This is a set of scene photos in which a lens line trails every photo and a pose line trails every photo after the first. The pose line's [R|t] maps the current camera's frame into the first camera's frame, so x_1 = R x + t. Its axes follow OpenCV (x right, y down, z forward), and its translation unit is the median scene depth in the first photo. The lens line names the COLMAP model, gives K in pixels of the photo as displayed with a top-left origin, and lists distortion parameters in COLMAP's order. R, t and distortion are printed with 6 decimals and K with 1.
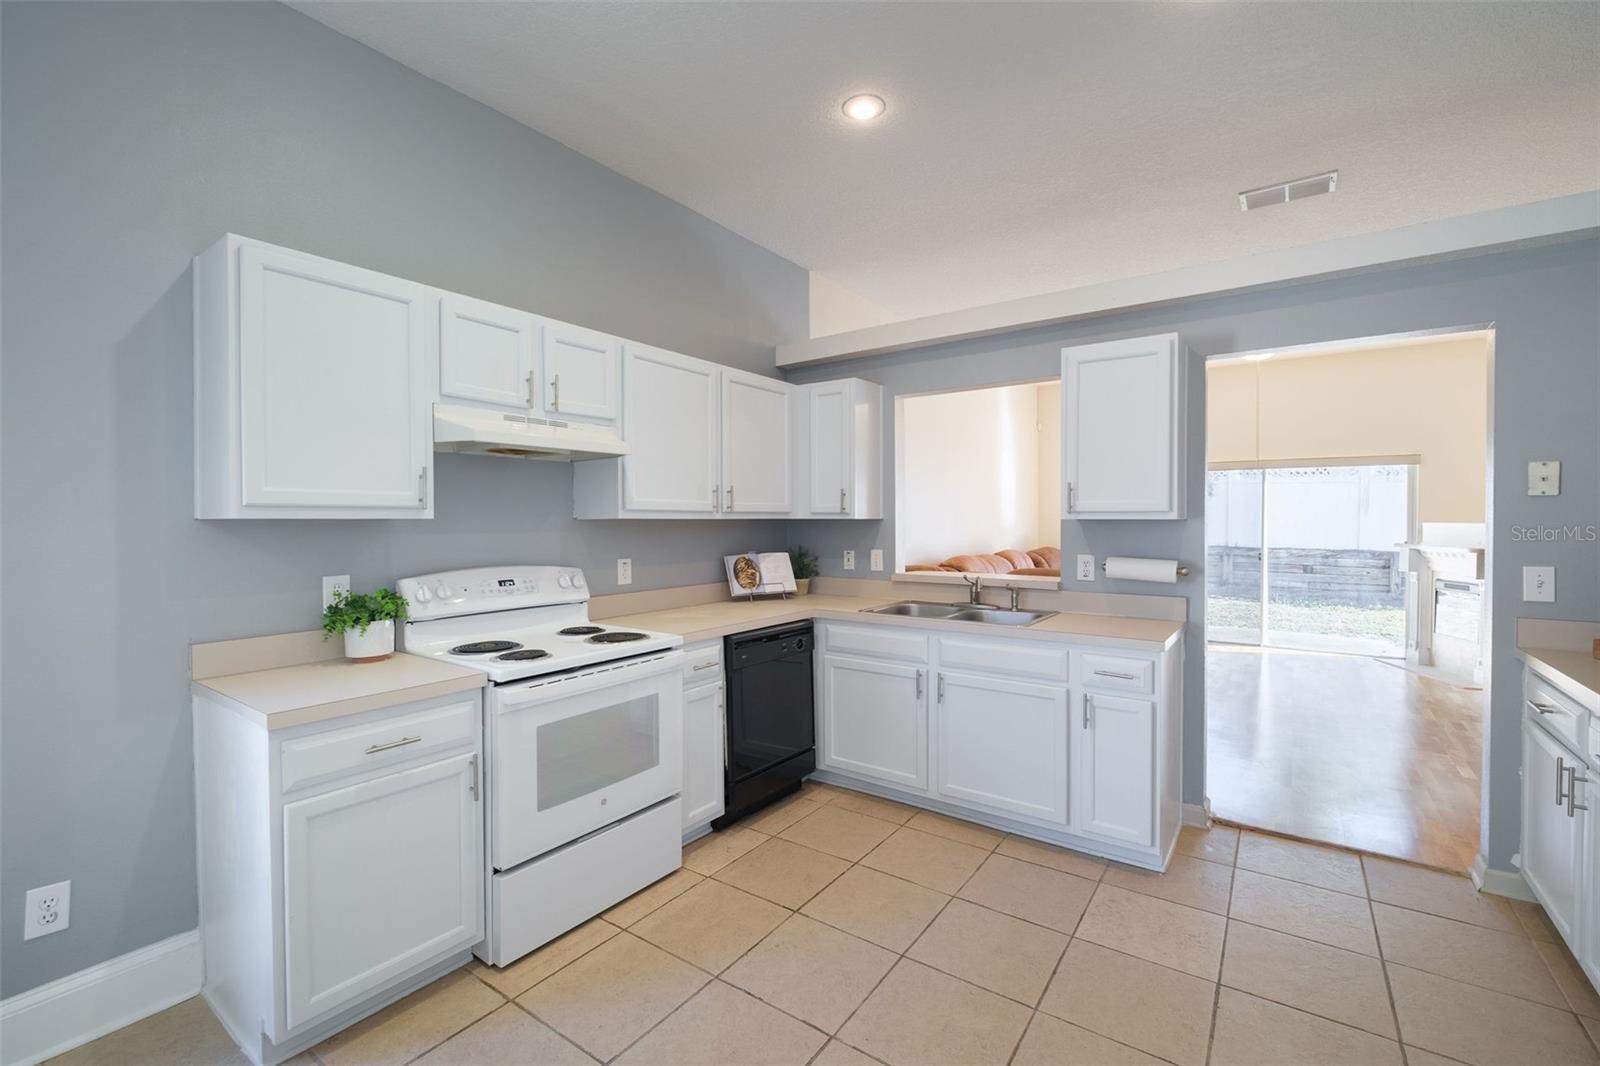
lens RADIAL K [[686.4, 0, 801.3], [0, 686.4, 531.7], [0, 0, 1]] dist [0.002371, -0.005862]
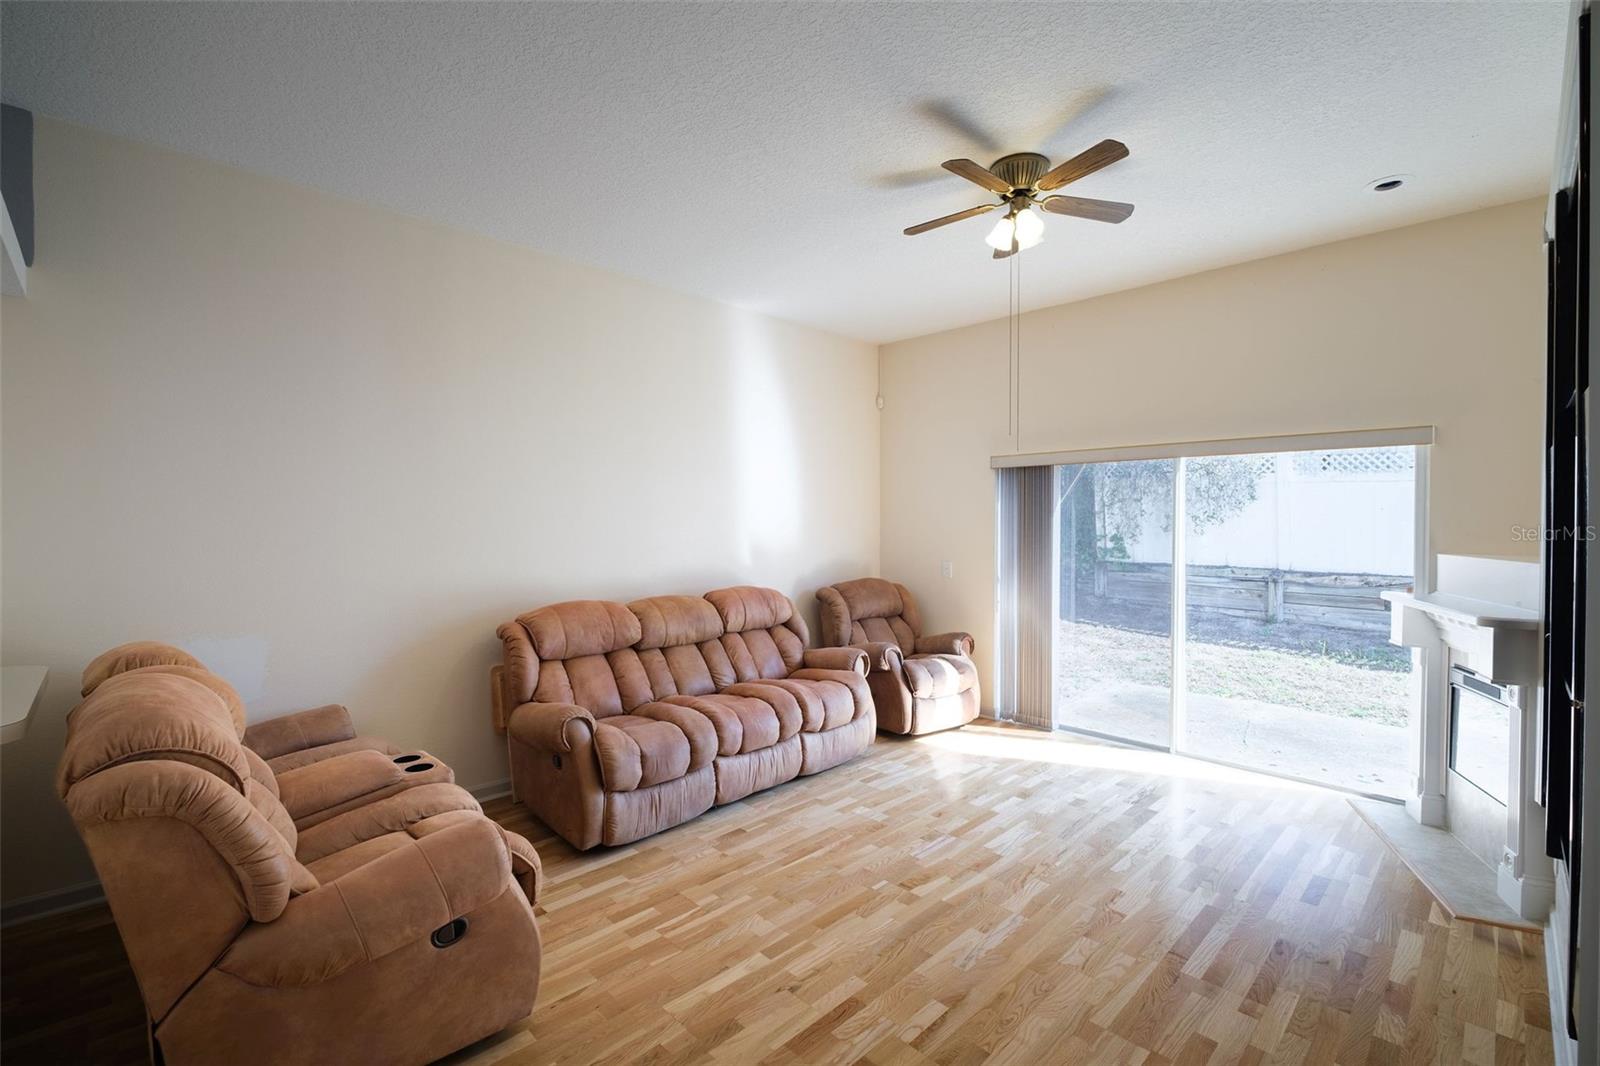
lens RADIAL K [[695.3, 0, 792.9], [0, 695.3, 530.9], [0, 0, 1]] dist [-0.000248, -0.000721]
pose [[0.983150, 0.005323, -0.182722, 1.020018], [-0.006242, 0.999971, -0.004453, -0.050865], [0.182692, 0.005518, 0.983155, 0.749988]]
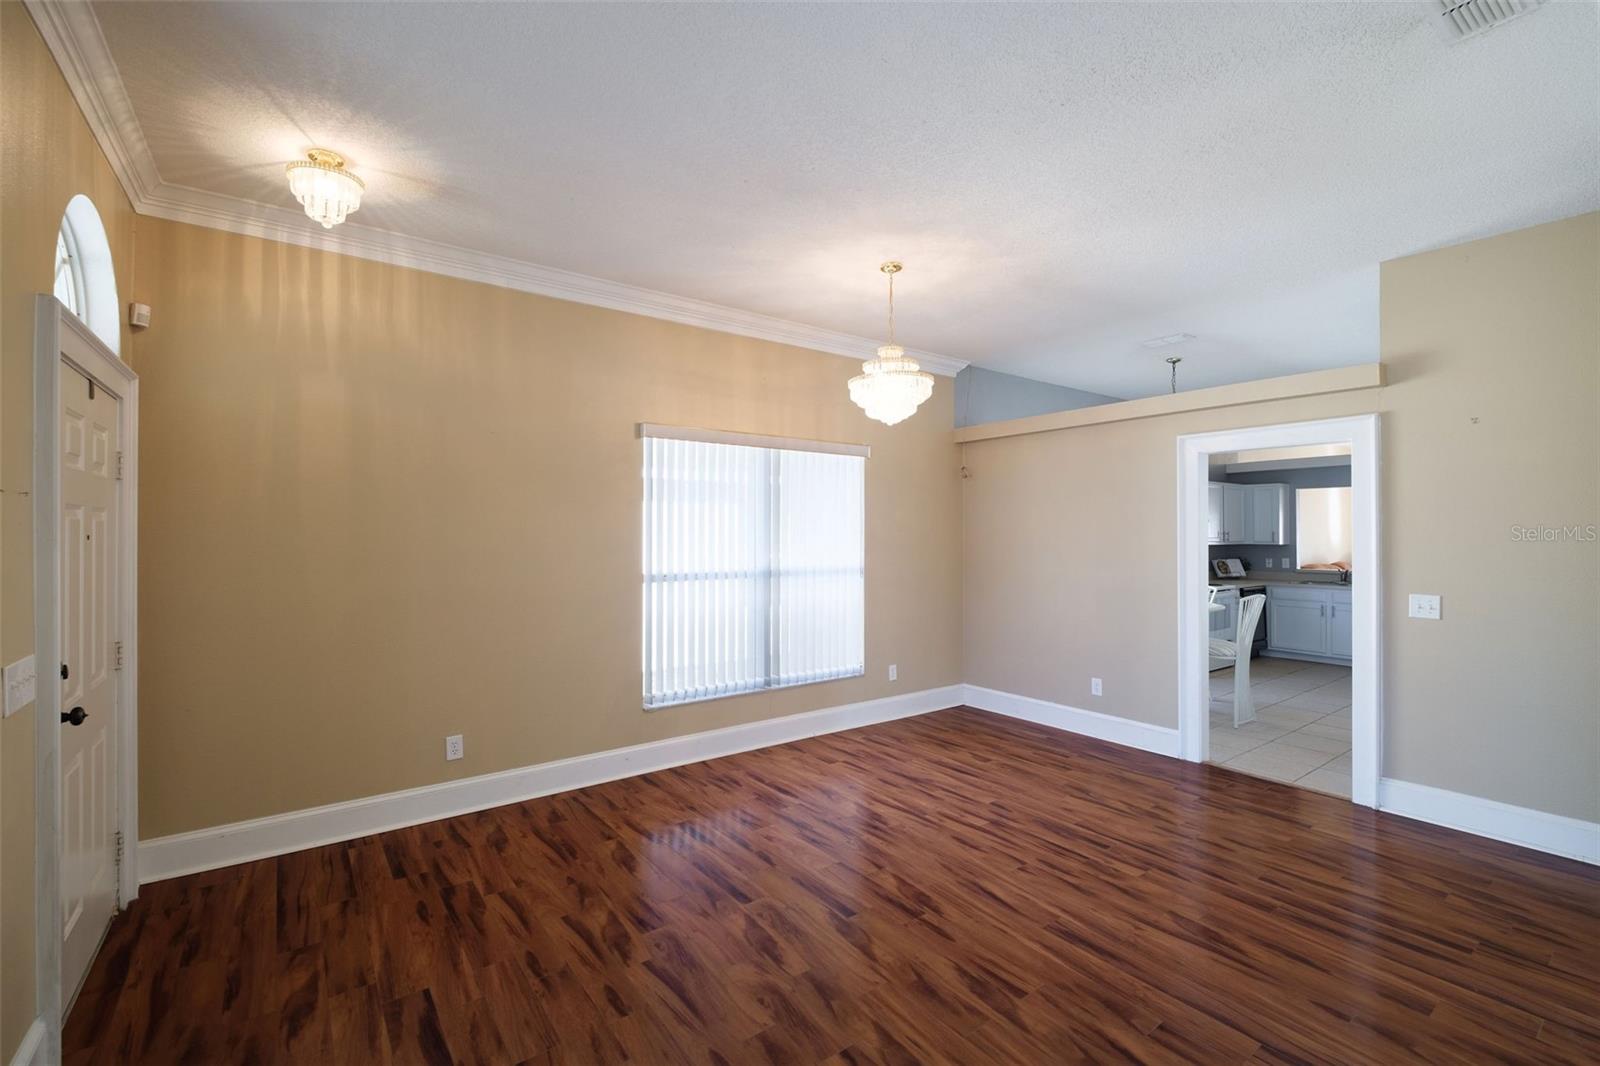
lens RADIAL K [[686.4, 0, 801.3], [0, 686.4, 531.7], [0, 0, 1]] dist [0.002371, -0.005862]
pose [[0.949256, 0.000143, -0.314504, -0.810897], [-0.007245, 0.999744, -0.021414, -0.000632], [0.314420, 0.022606, 0.949015, -1.900175]]
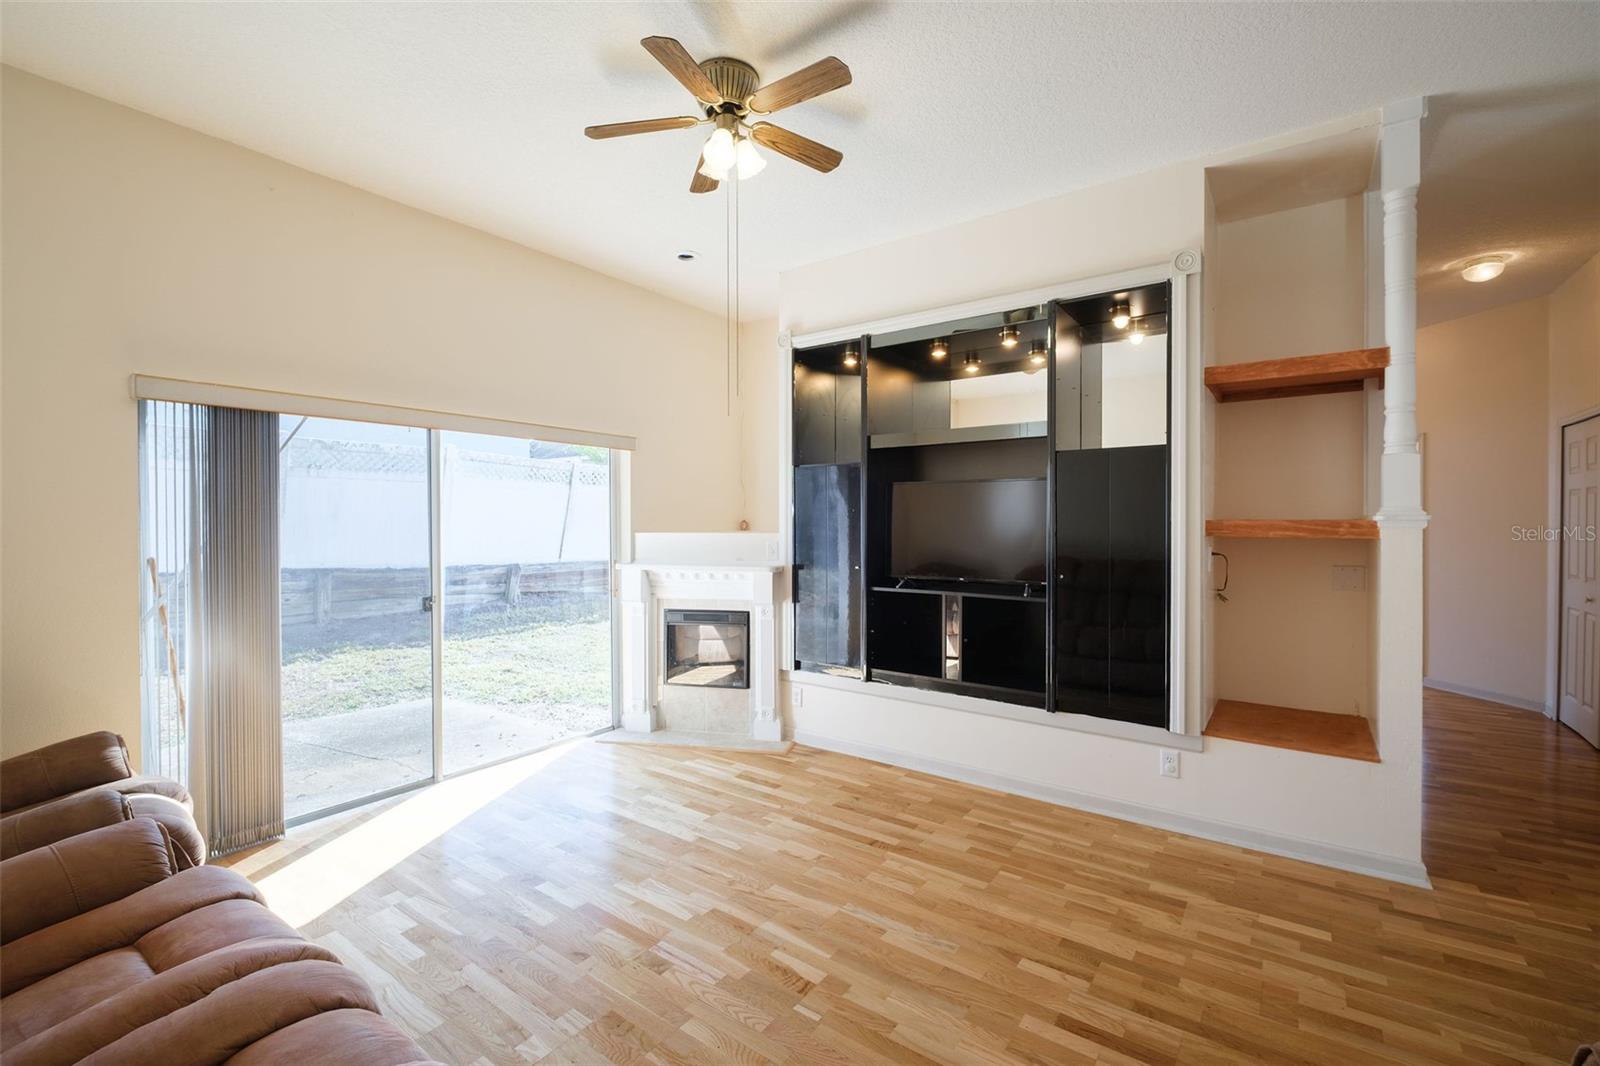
lens RADIAL K [[686.4, 0, 801.3], [0, 686.4, 531.7], [0, 0, 1]] dist [0.002371, -0.005862]
pose [[0.014239, -0.014153, 0.999798, 0.371329], [0.022181, 0.999658, 0.013835, -0.040746], [-0.999653, 0.021979, 0.014548, 1.622105]]
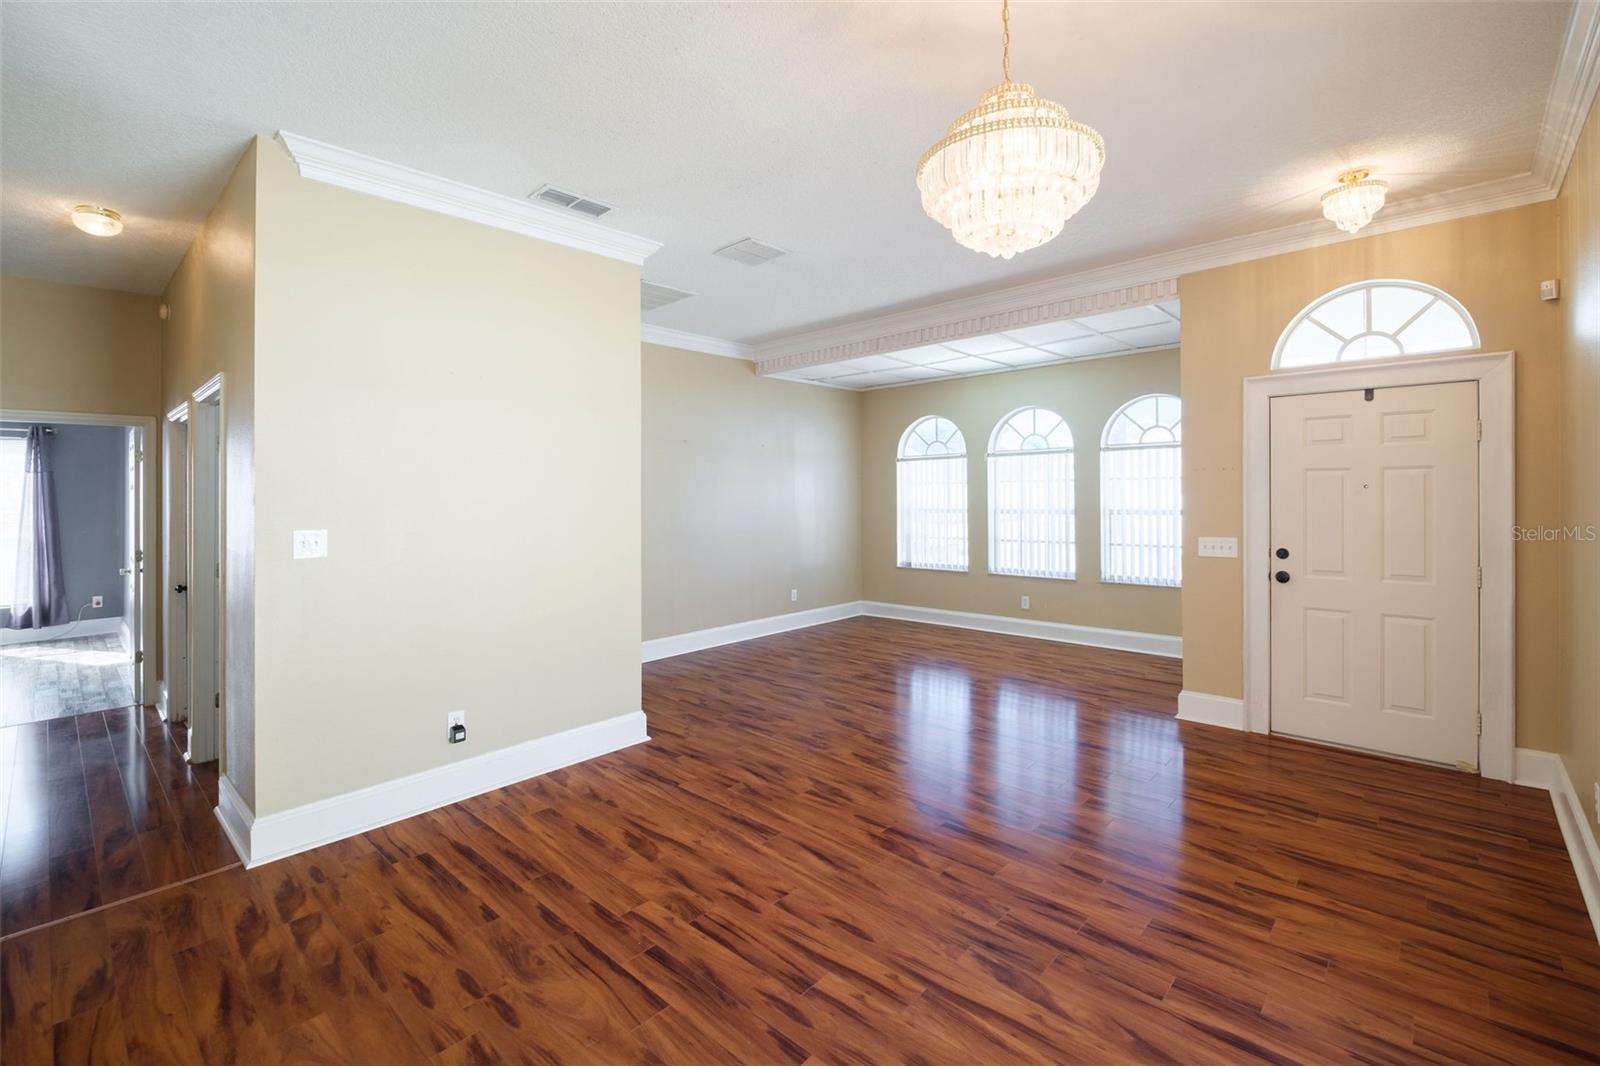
lens RADIAL K [[704.4, 0, 801.4], [0, 704.4, 489.9], [0, 0, 1]] dist [-0.000262, -0.000765]
pose [[-0.992005, 0.010438, 0.125769, -0.941690], [0.012766, 0.999762, 0.017715, -0.032712], [-0.125554, 0.019179, -0.991901, -0.167221]]
